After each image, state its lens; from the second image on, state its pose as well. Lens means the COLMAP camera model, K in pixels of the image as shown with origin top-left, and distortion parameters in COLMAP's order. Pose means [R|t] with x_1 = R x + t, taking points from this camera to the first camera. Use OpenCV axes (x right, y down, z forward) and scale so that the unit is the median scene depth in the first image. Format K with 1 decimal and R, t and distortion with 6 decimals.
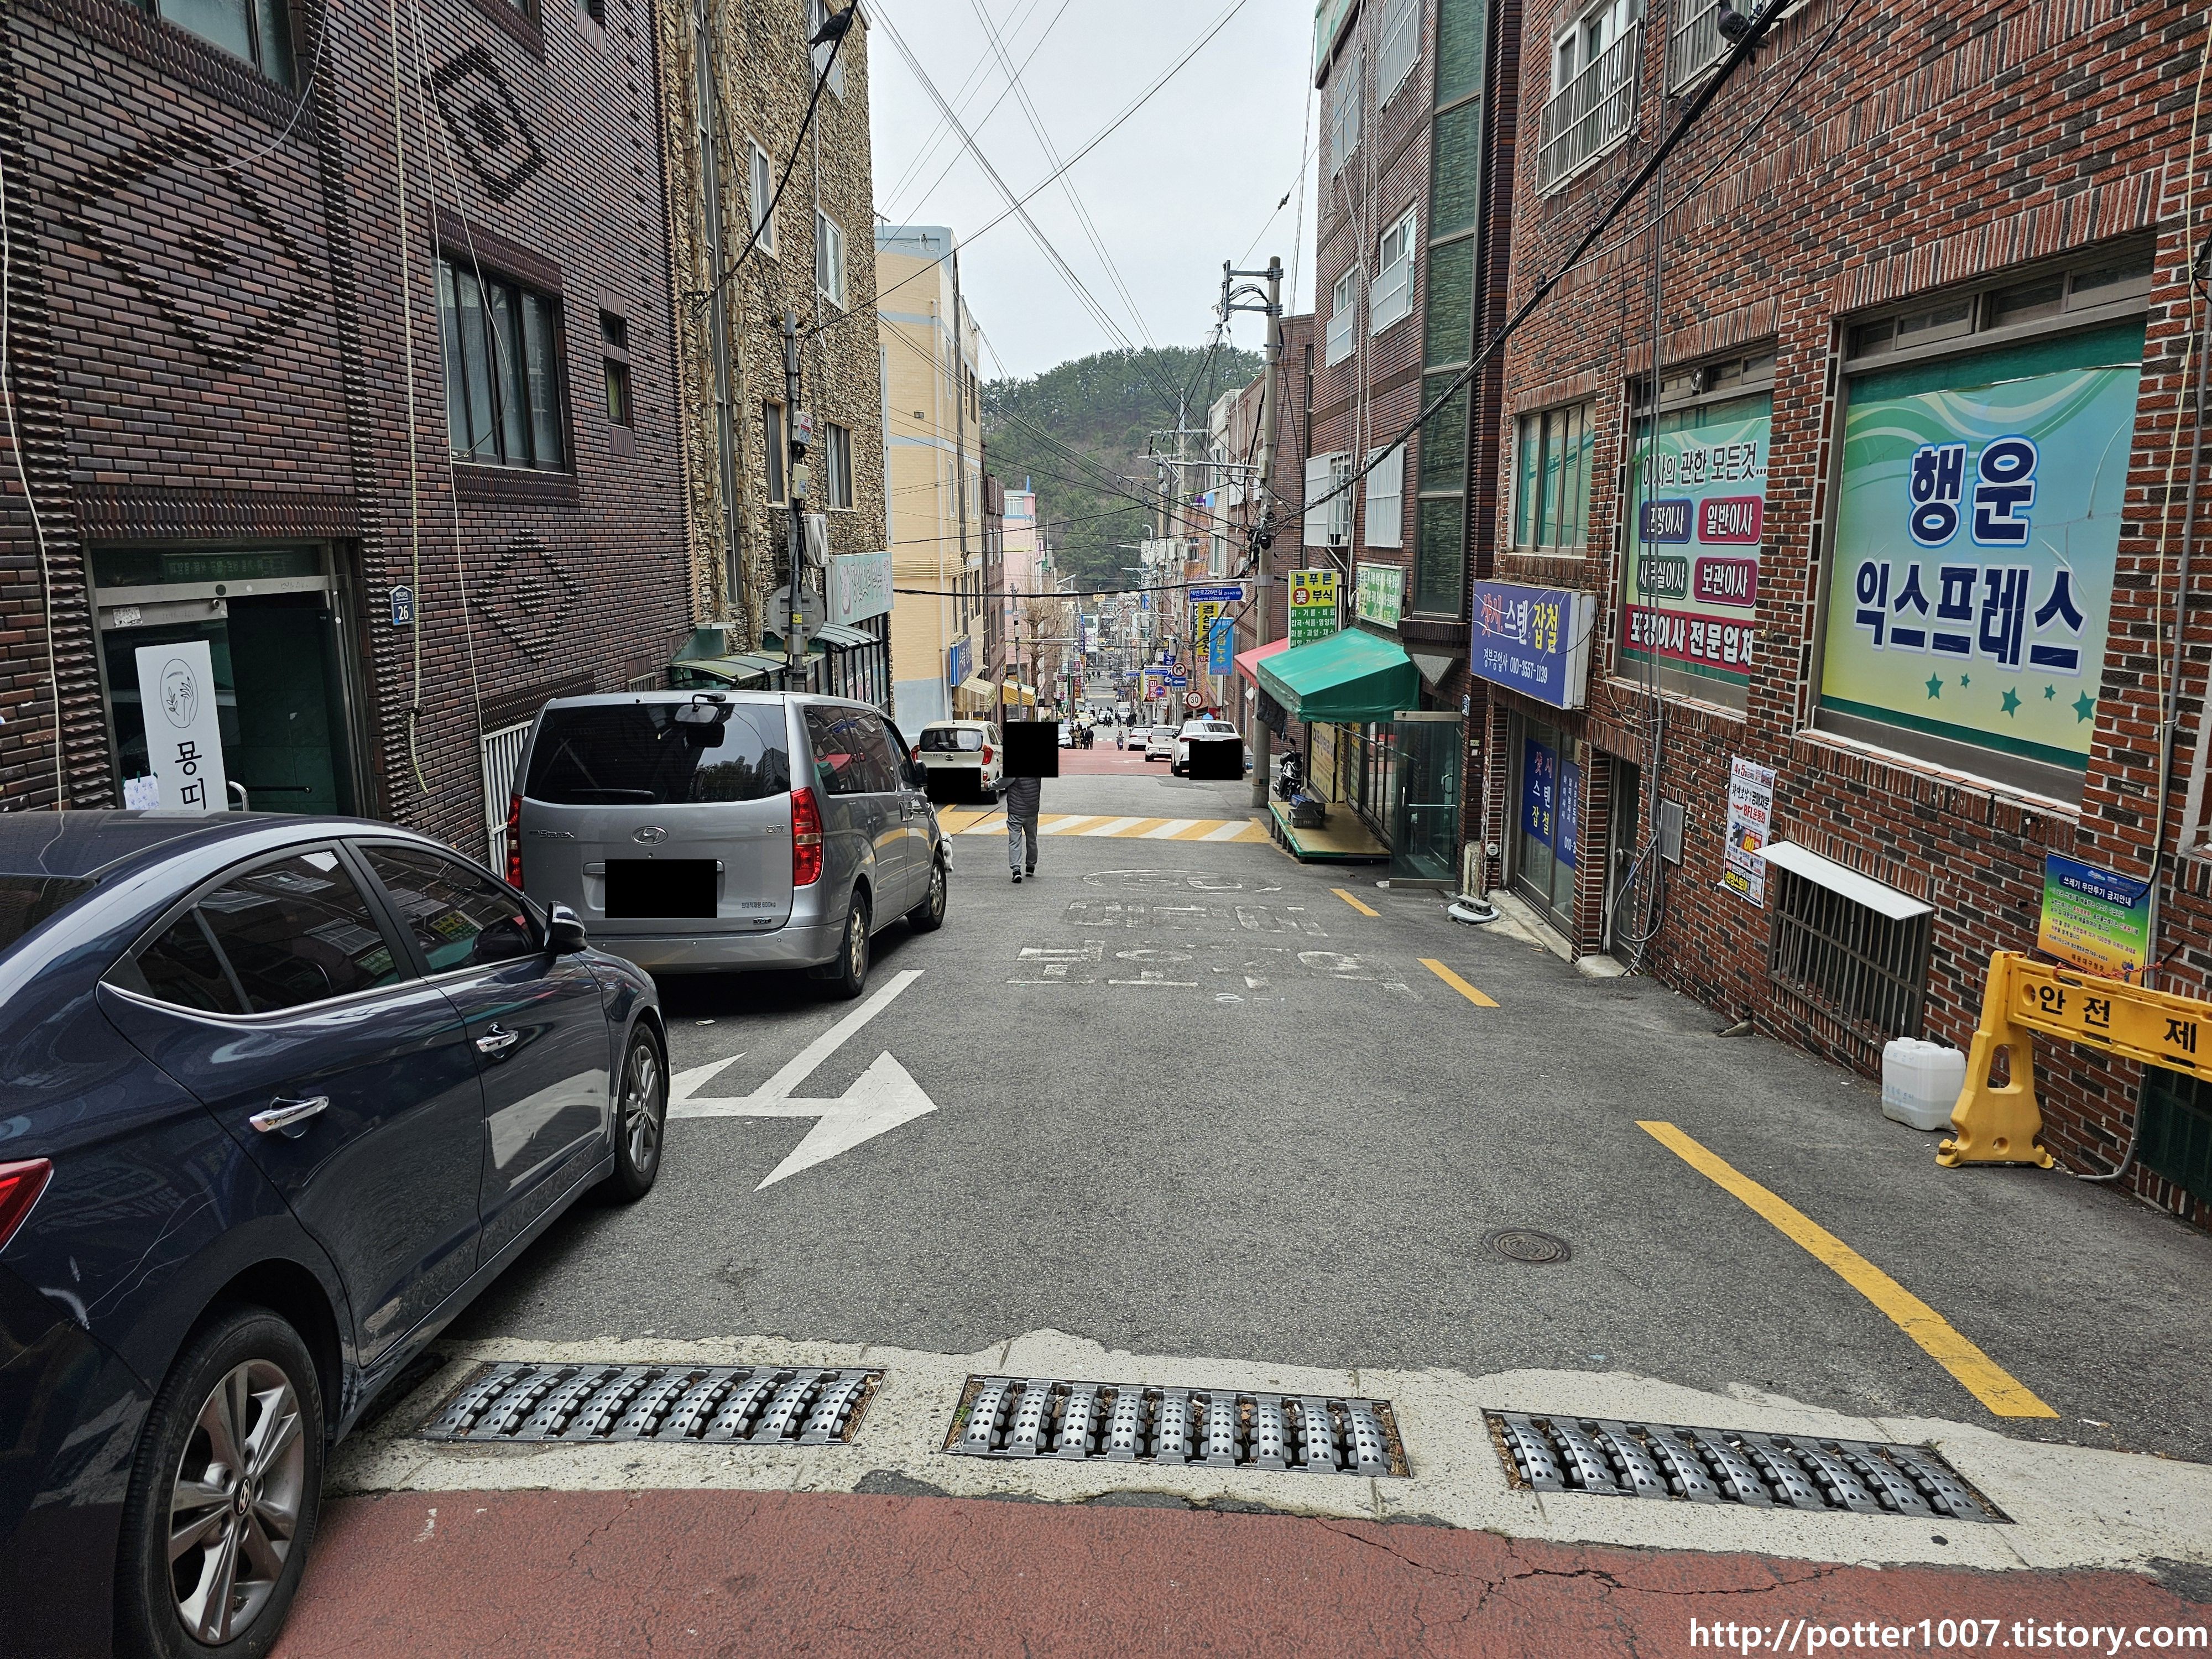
lens RADIAL K [[1358.4, 0, 1106.0], [0, 1358.4, 829.5], [0, 0, 1]] dist [0.001236, -0.000258]
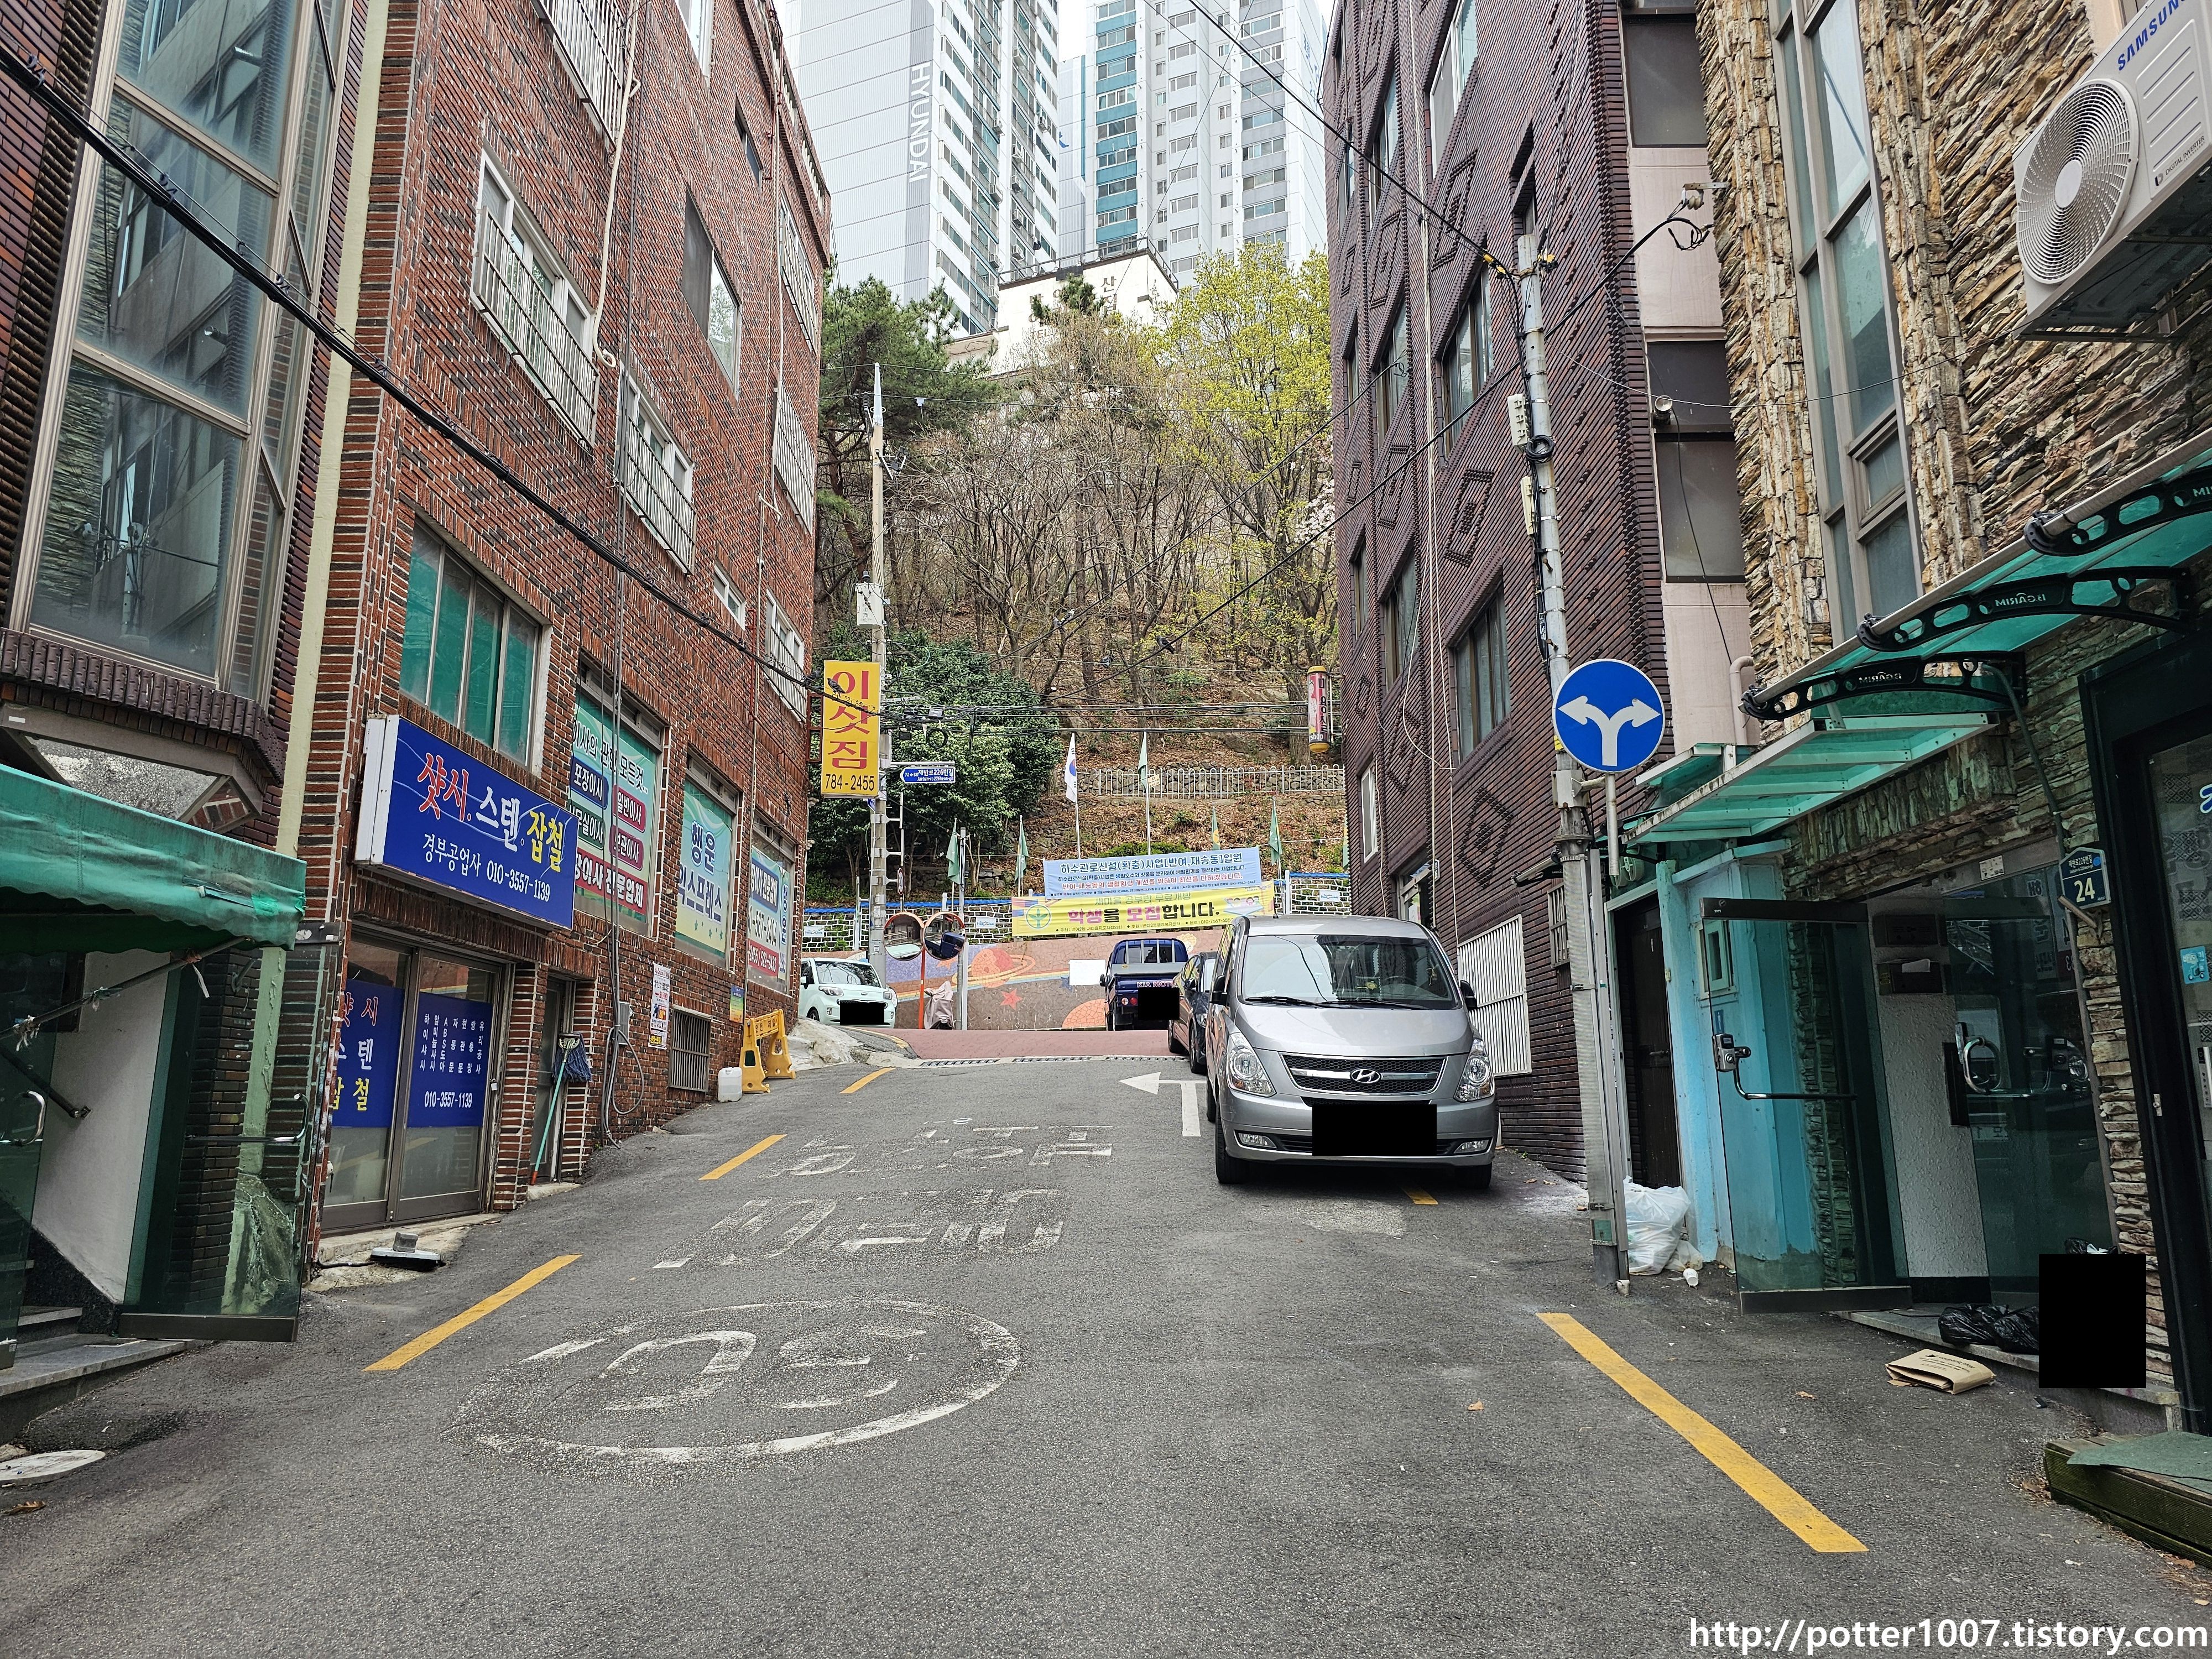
lens RADIAL K [[1358.4, 0, 1106.0], [0, 1358.4, 829.5], [0, 0, 1]] dist [0.001236, -0.000258]
pose [[-0.999941, 0.010850, 0.000822, -0.062359], [0.010852, 0.999939, 0.002252, -0.167543], [-0.000797, 0.002261, -0.999997, 2.084210]]
